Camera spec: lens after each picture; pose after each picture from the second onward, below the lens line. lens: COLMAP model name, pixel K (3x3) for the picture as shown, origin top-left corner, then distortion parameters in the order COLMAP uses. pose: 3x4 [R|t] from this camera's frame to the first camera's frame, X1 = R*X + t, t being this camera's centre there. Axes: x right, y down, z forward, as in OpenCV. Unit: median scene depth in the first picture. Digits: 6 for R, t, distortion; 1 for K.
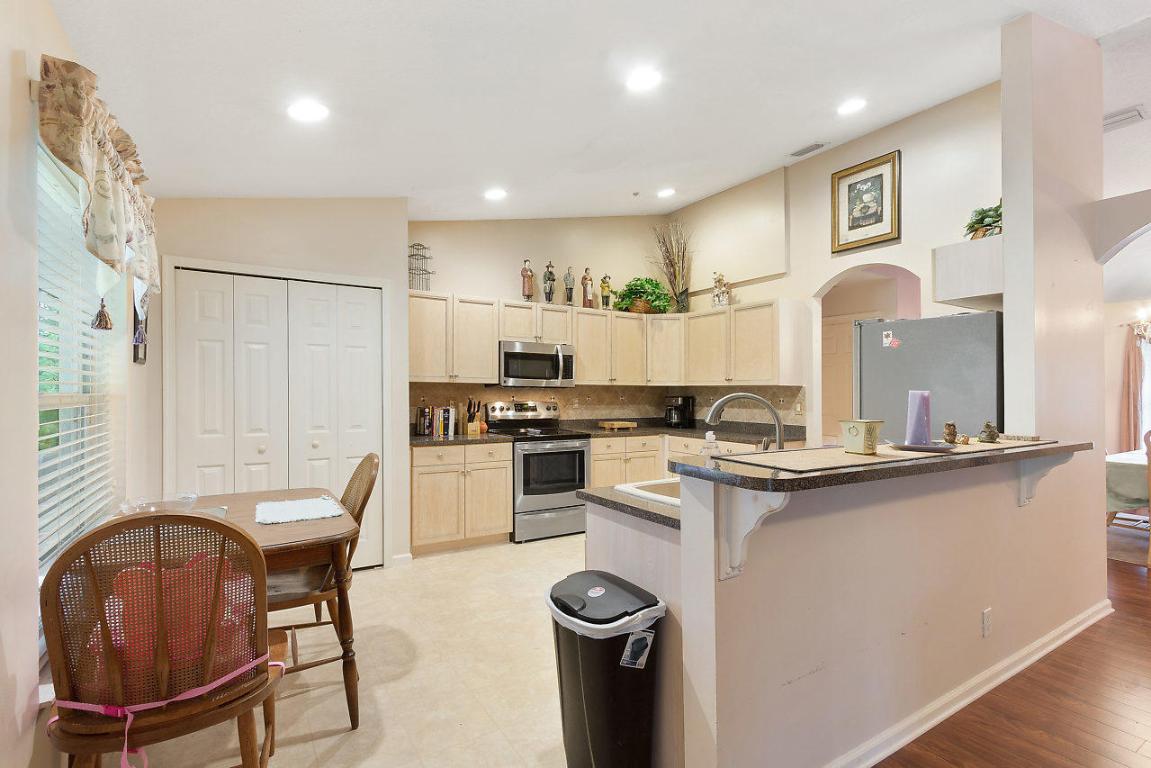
lens RADIAL K [[531.5, 0, 571.3], [0, 531.5, 386.7], [0, 0, 1]] dist [0.005157, -0.000115]
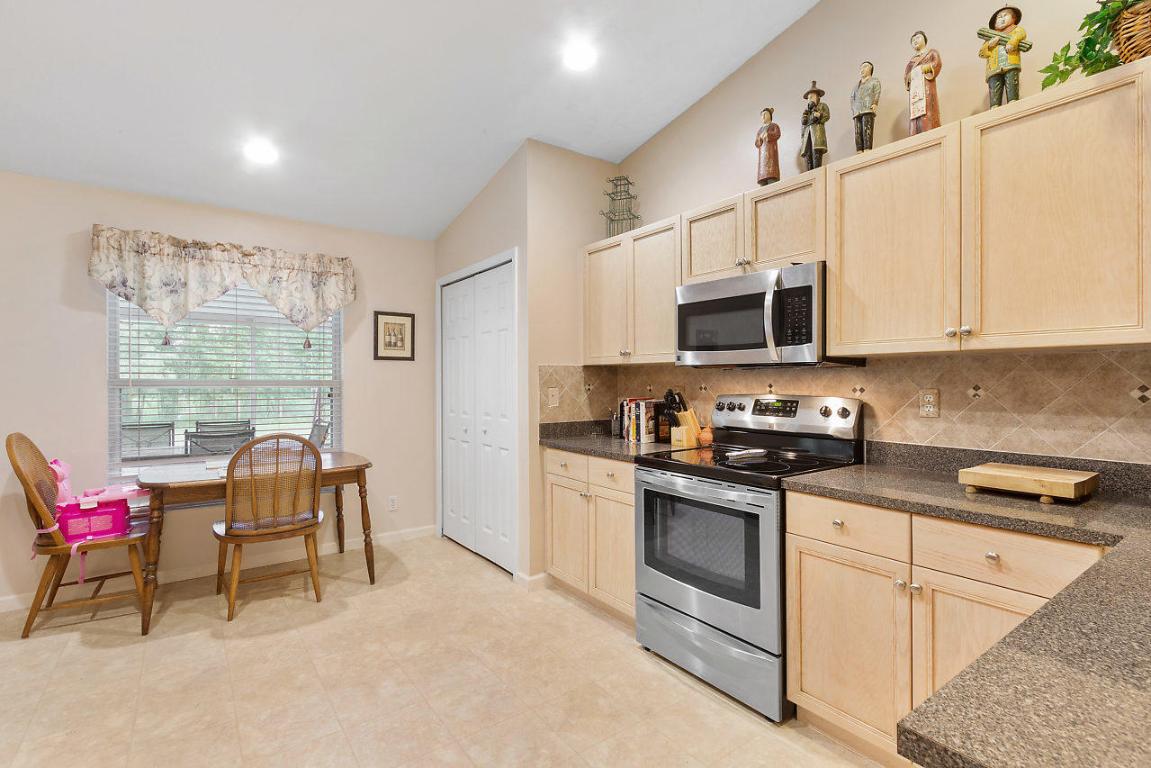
lens RADIAL K [[531.5, 0, 574.5], [0, 531.5, 385.8], [0, 0, 1]] dist [0.005157, -0.000115]
pose [[0.093293, -0.003049, -0.995634, 0.423628], [0.006410, 0.999976, -0.002462, 0.020727], [0.995618, -0.006153, 0.093310, 0.830932]]
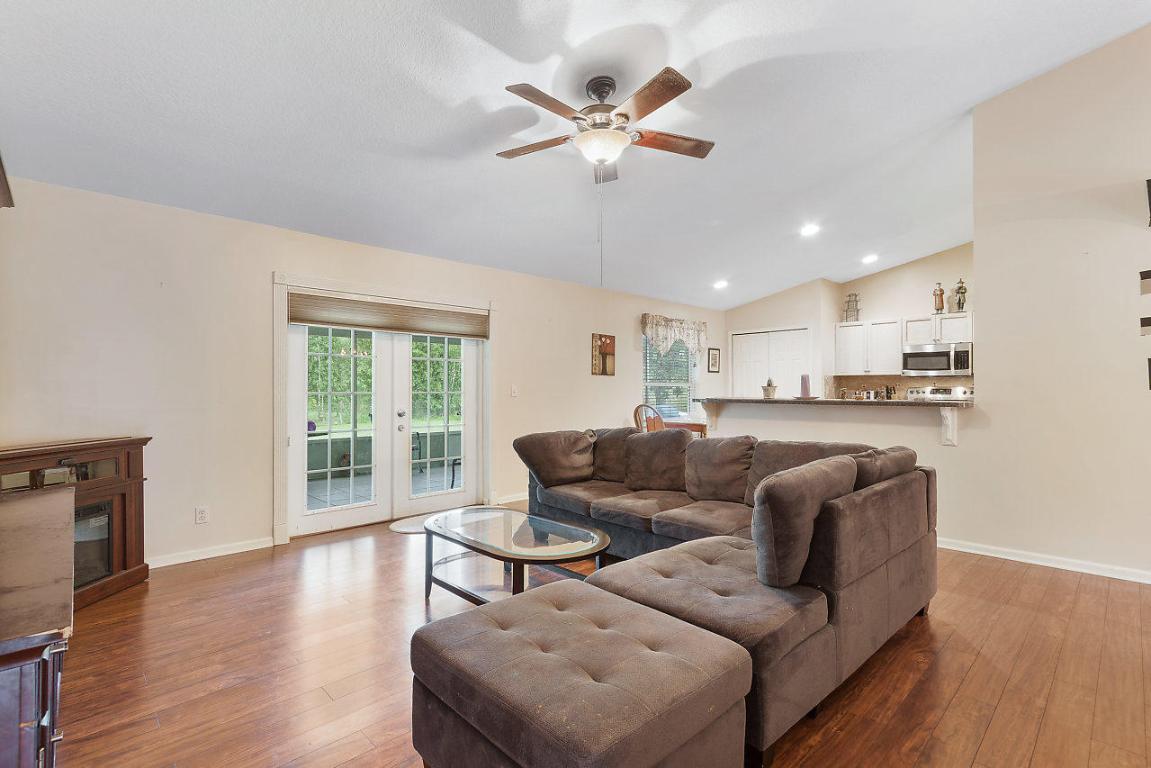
lens RADIAL K [[531.5, 0, 581.8], [0, 531.5, 385.2], [0, 0, 1]] dist [0.005157, -0.000115]
pose [[0.222696, -0.016361, -0.974751, 1.117896], [0.012501, 0.999825, -0.013926, 0.033916], [0.974808, -0.009084, 0.222862, -0.210218]]
